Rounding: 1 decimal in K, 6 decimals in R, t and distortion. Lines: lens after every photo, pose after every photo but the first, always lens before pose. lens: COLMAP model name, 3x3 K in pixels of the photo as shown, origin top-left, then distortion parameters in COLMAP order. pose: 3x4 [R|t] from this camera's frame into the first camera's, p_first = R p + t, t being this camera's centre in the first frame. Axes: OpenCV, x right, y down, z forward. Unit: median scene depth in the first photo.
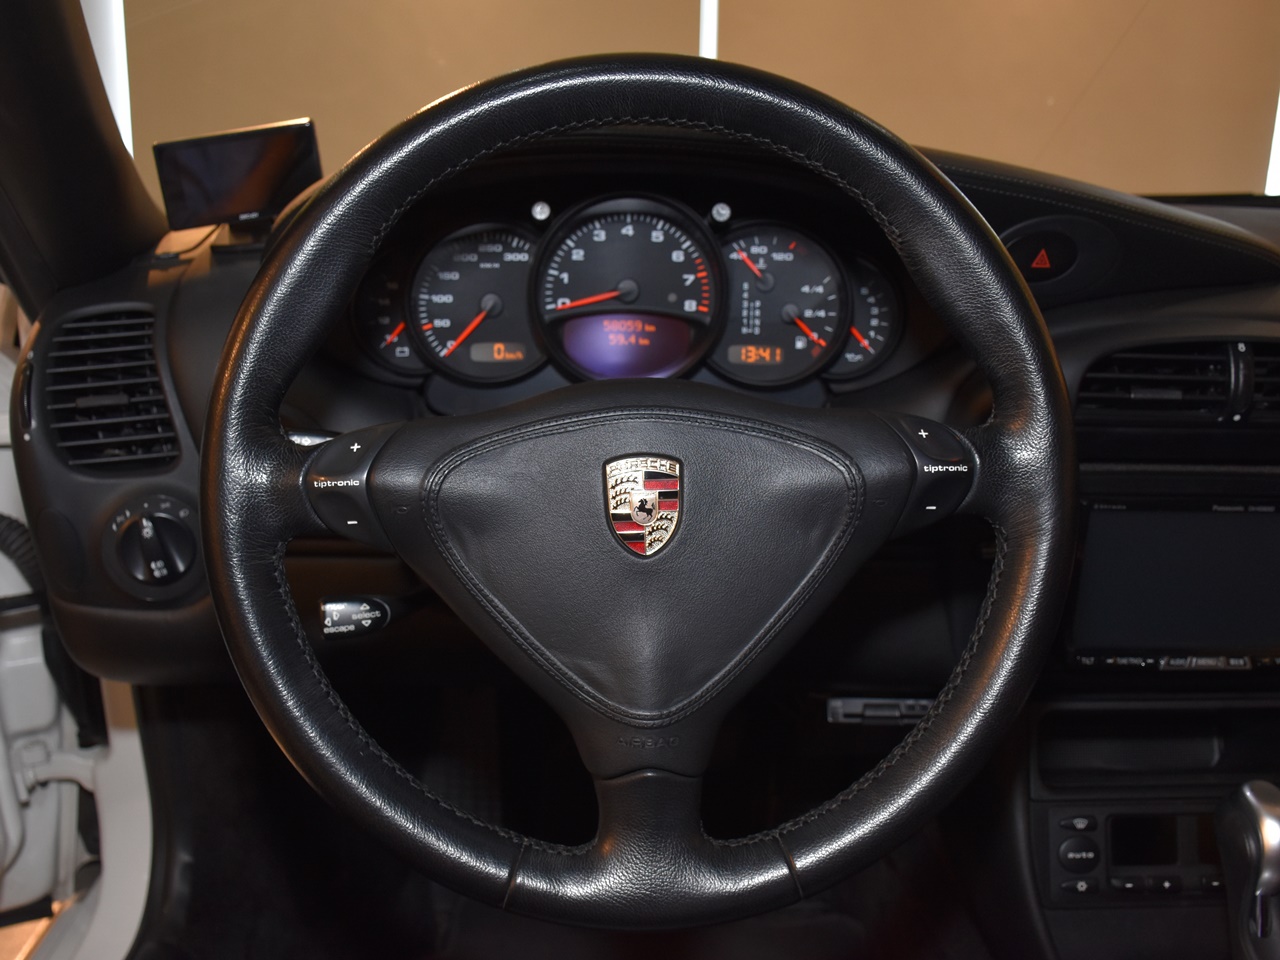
lens RADIAL K [[1241.3, 0, 637.4], [0, 1241.3, 500.3], [0, 0, 1]] dist [-0.140411, 0.020594]
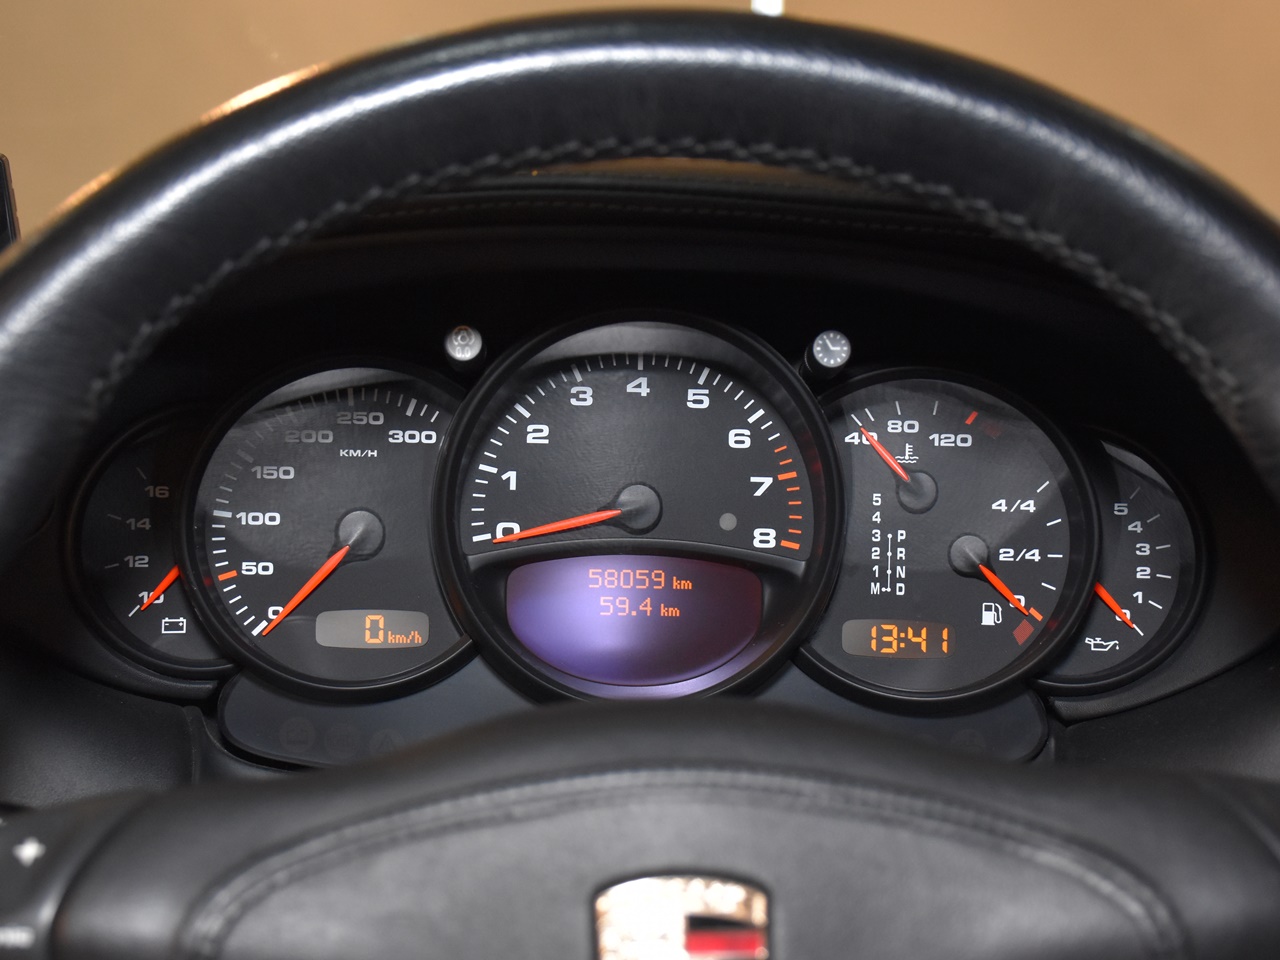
lens RADIAL K [[1795.5, 0, 640.0], [0, 1795.5, 480.0], [0, 0, 1]] dist [-0.014196, -0.017288]
pose [[0.999868, 0.007586, 0.014394, -0.017467], [-0.004805, 0.982864, -0.184268, -0.048278], [-0.015545, 0.184174, 0.982771, 0.294265]]
